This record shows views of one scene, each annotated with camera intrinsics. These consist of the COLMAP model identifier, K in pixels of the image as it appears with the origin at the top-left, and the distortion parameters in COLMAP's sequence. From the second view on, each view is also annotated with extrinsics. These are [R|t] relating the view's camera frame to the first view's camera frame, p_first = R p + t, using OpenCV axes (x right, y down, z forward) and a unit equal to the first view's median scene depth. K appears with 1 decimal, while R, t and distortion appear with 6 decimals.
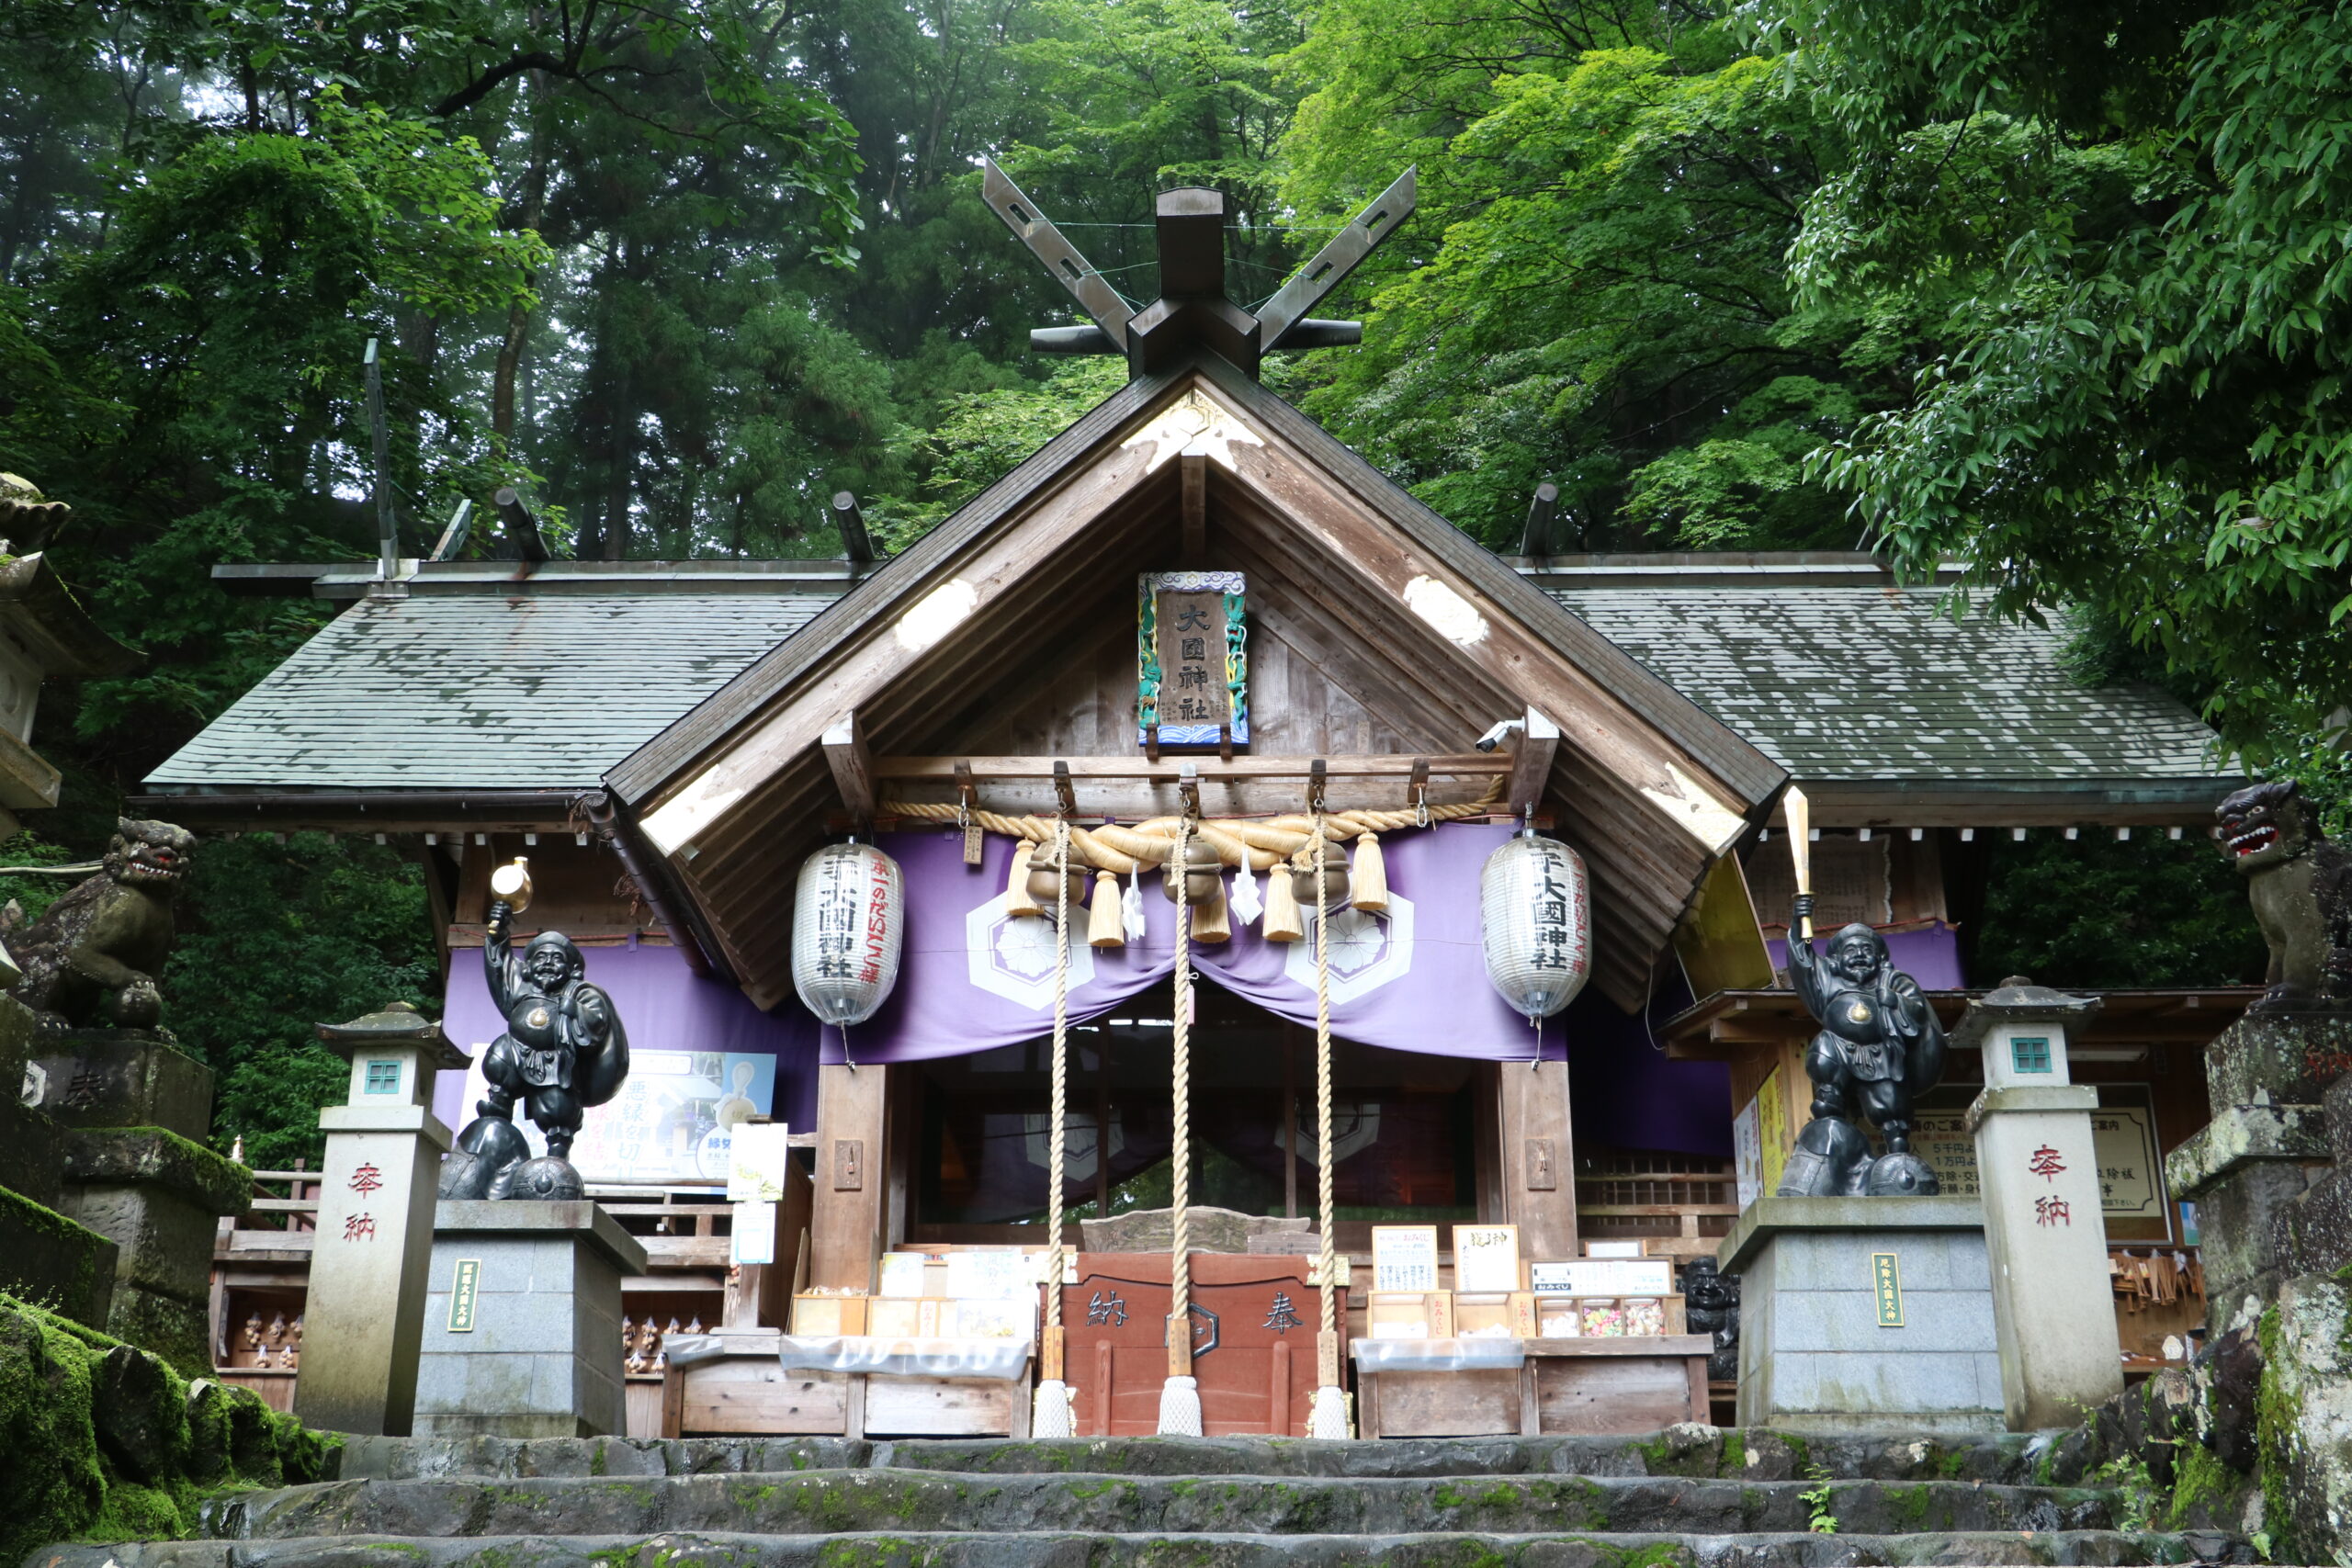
lens RADIAL K [[2626.9, 0, 1176.0], [0, 2626.9, 784.0], [0, 0, 1]] dist [0.003008, 0.002953]
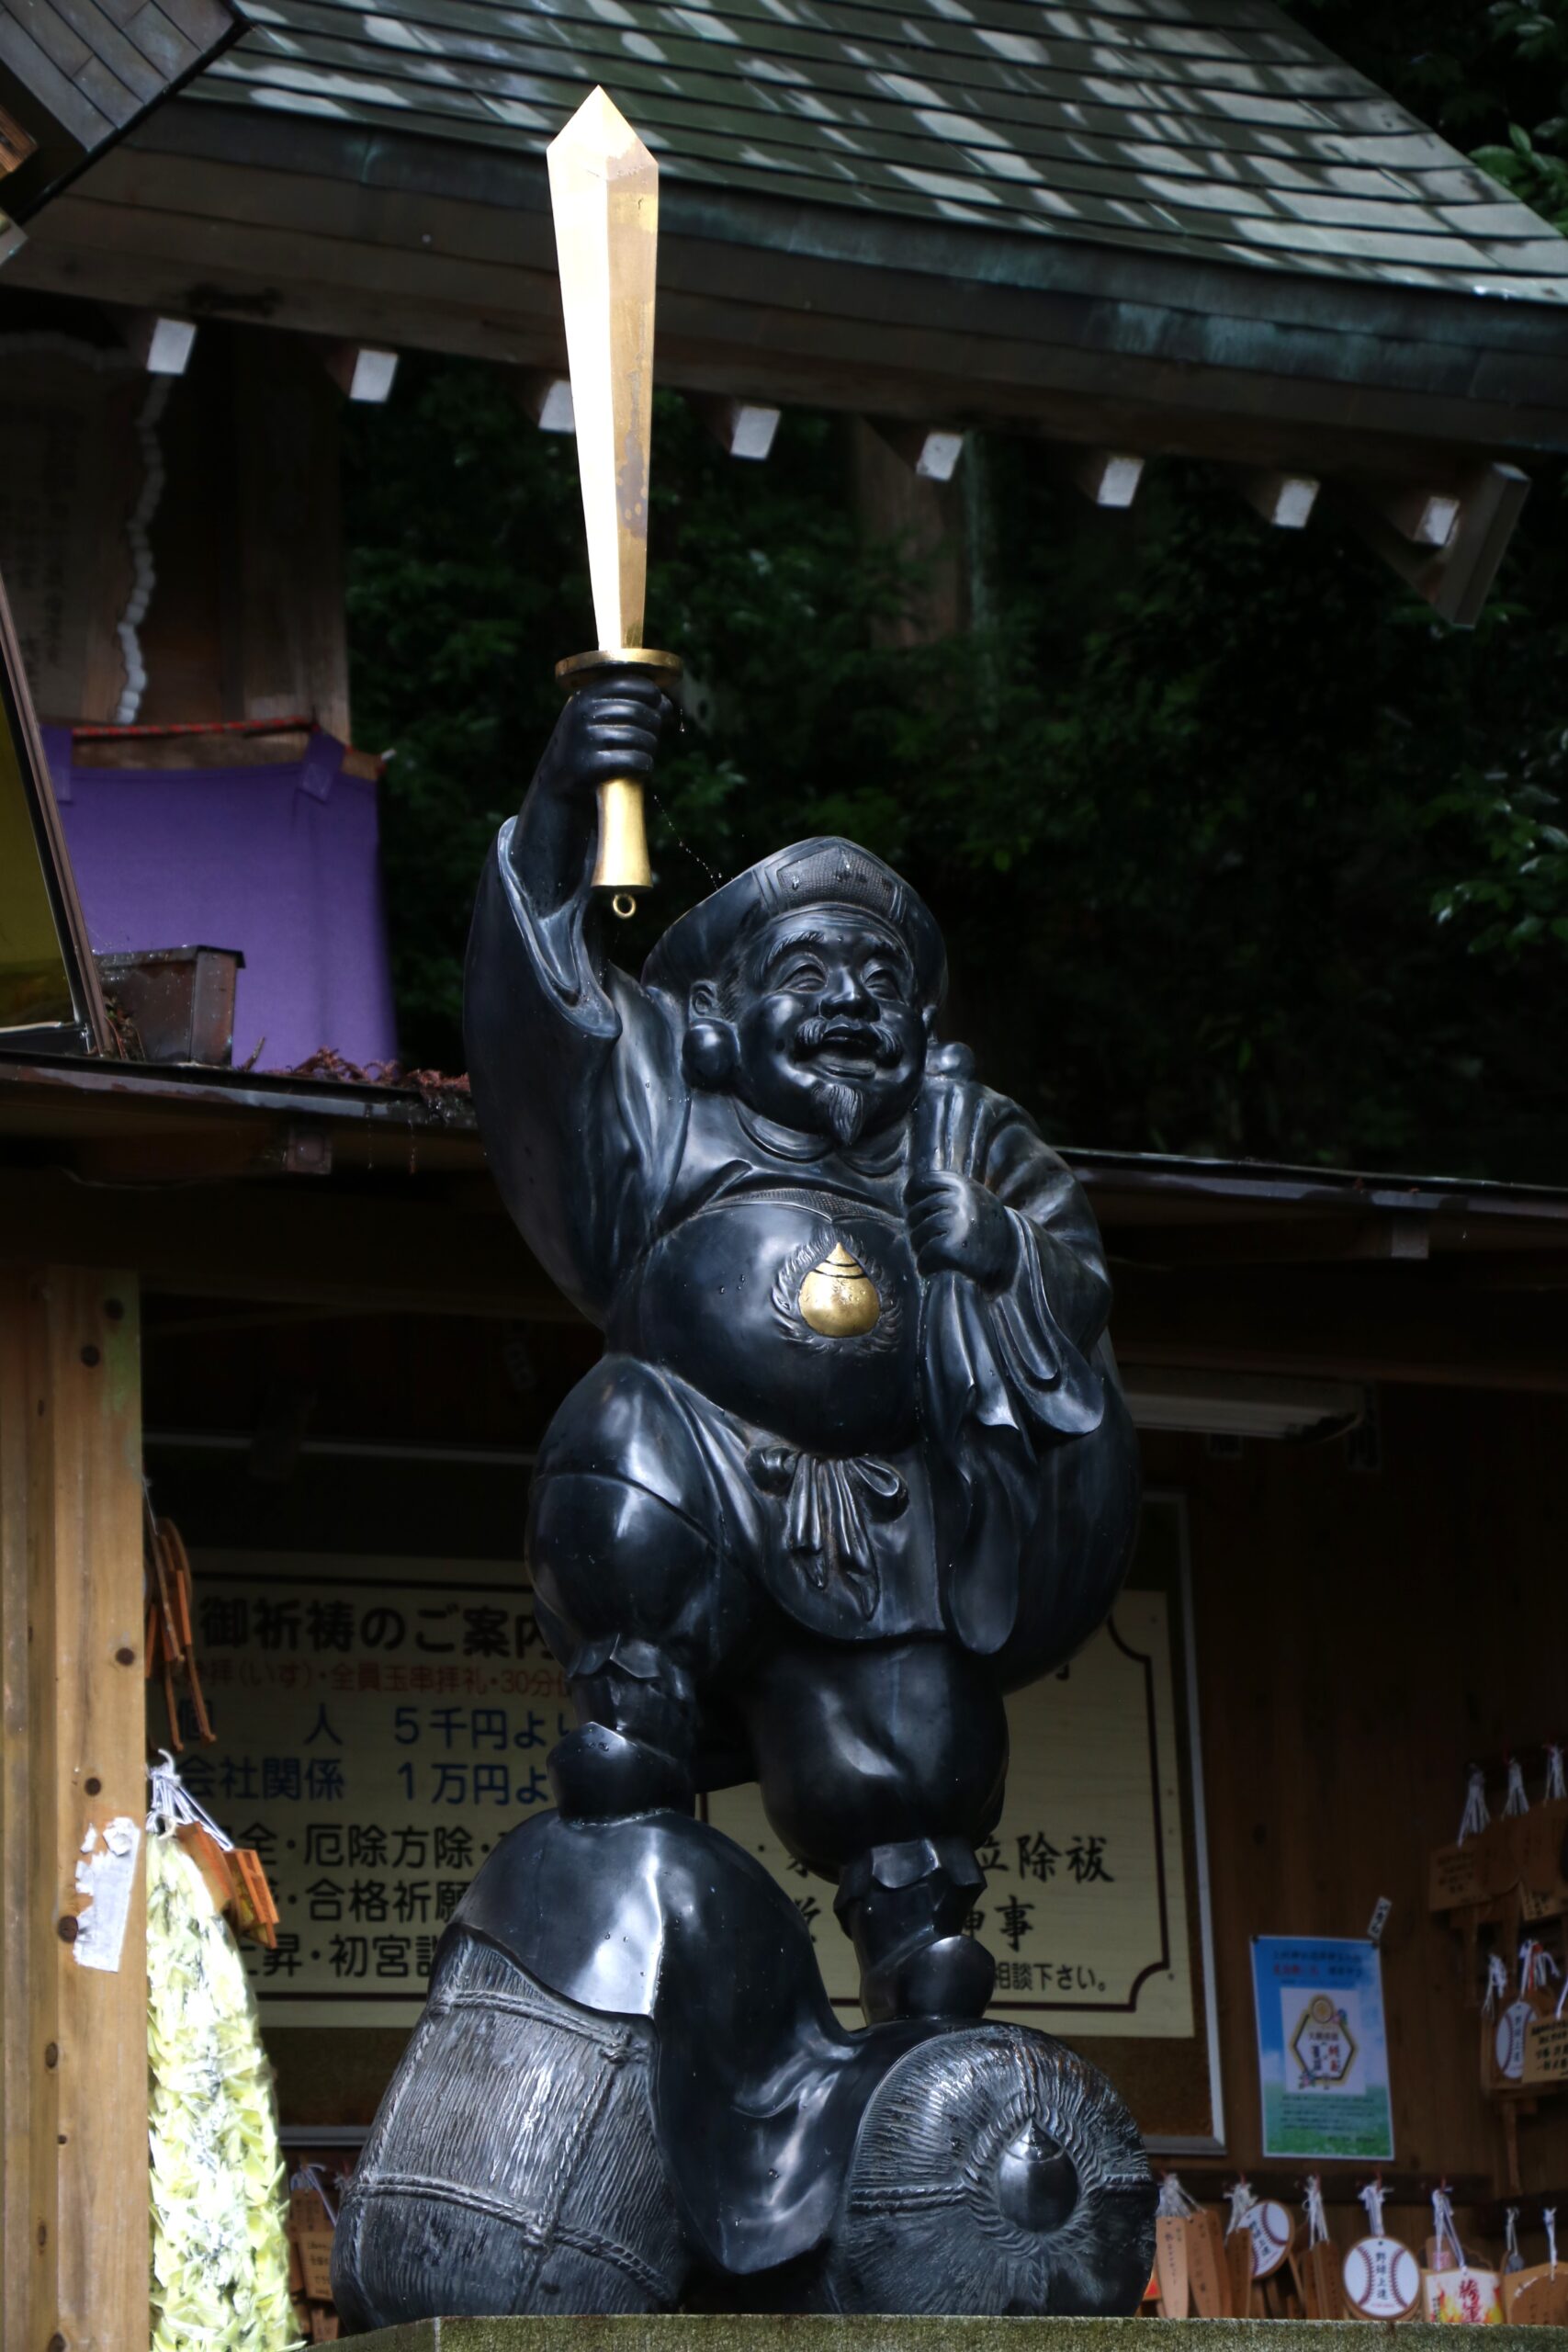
lens RADIAL K [[7481.2, 0, 784.0], [0, 7481.2, 1176.0], [0, 0, 1]] dist [0.762629, -0.685191]
pose [[0.867591, 0.074918, 0.491603, -0.015833], [-0.142012, 0.984744, 0.100554, 0.016385], [-0.476570, -0.157053, 0.864994, 0.381423]]
